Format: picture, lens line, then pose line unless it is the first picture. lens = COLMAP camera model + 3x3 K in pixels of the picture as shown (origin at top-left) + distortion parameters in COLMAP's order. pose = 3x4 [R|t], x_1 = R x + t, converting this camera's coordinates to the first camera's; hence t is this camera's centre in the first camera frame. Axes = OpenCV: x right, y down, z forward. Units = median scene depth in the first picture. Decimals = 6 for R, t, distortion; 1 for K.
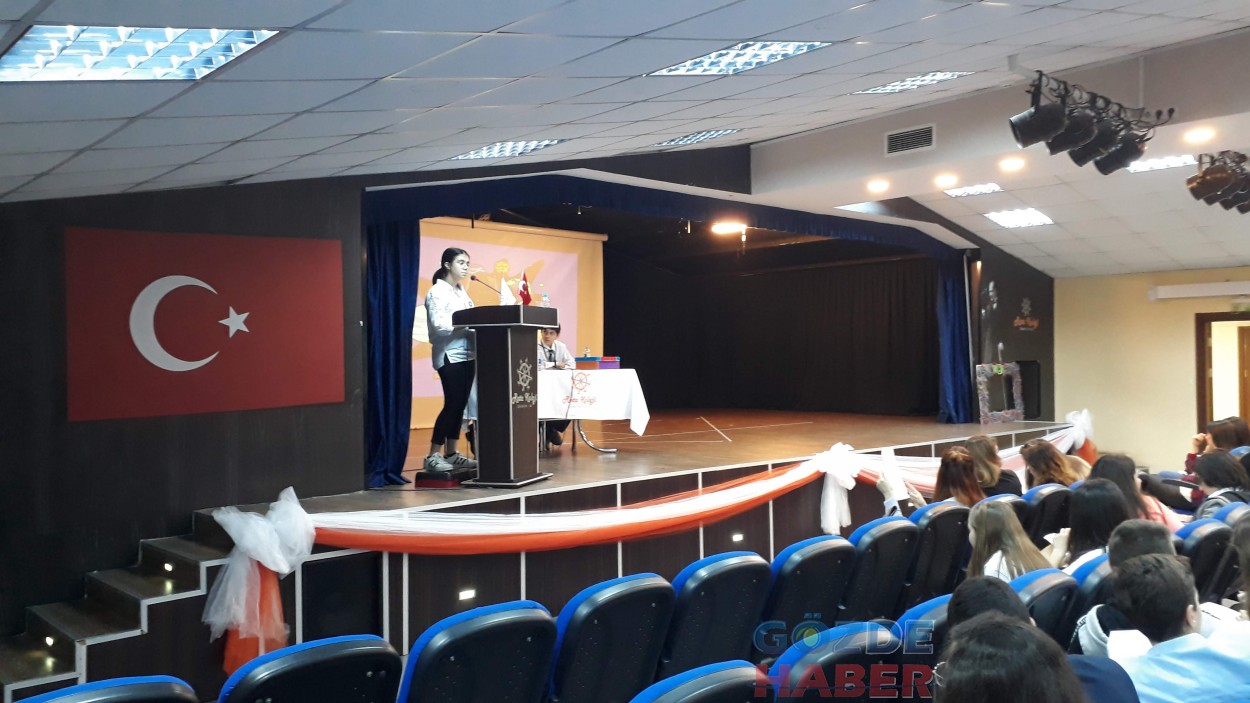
lens RADIAL K [[975.3, 0, 619.2], [0, 975.3, 363.4], [0, 0, 1]] dist [0.069375, 0.002536]
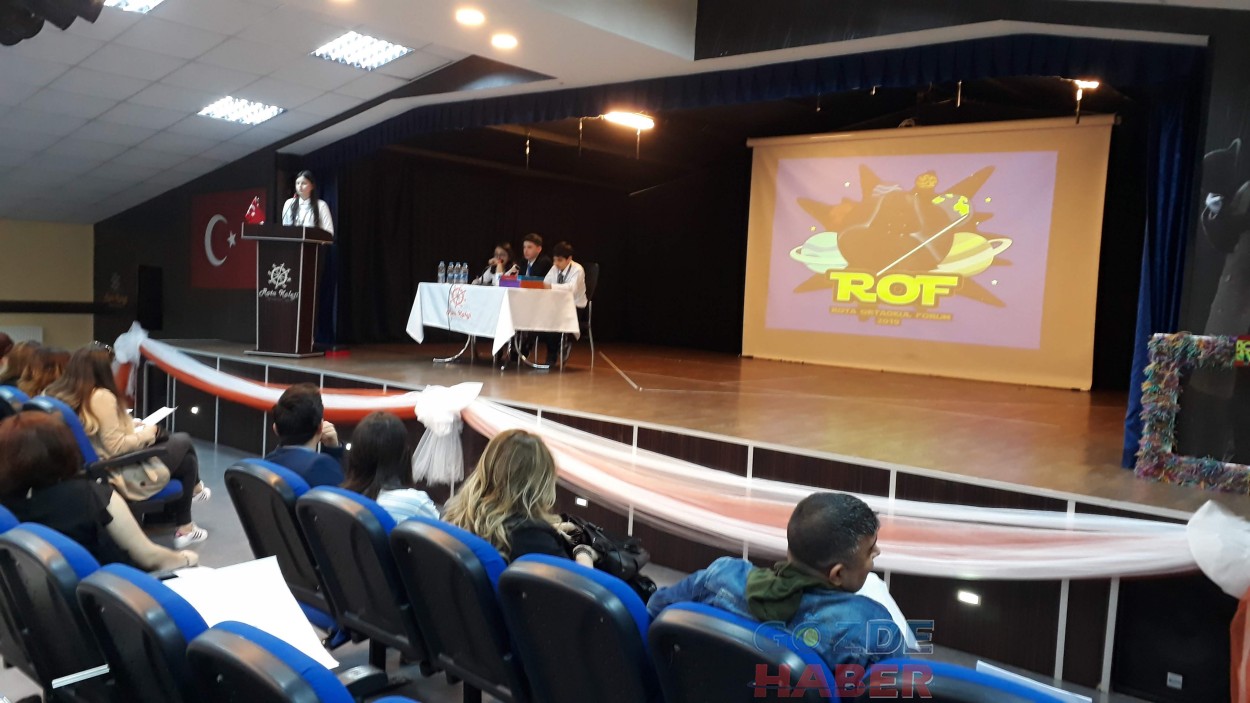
lens RADIAL K [[1017.2, 0, 622.4], [0, 1017.2, 357.7], [0, 0, 1]] dist [0.078529, -0.088240]
pose [[0.121459, 0.087405, -0.988741, 1.194397], [-0.057983, 0.995039, 0.080839, -0.016029], [0.990901, 0.047512, 0.125925, 1.140160]]
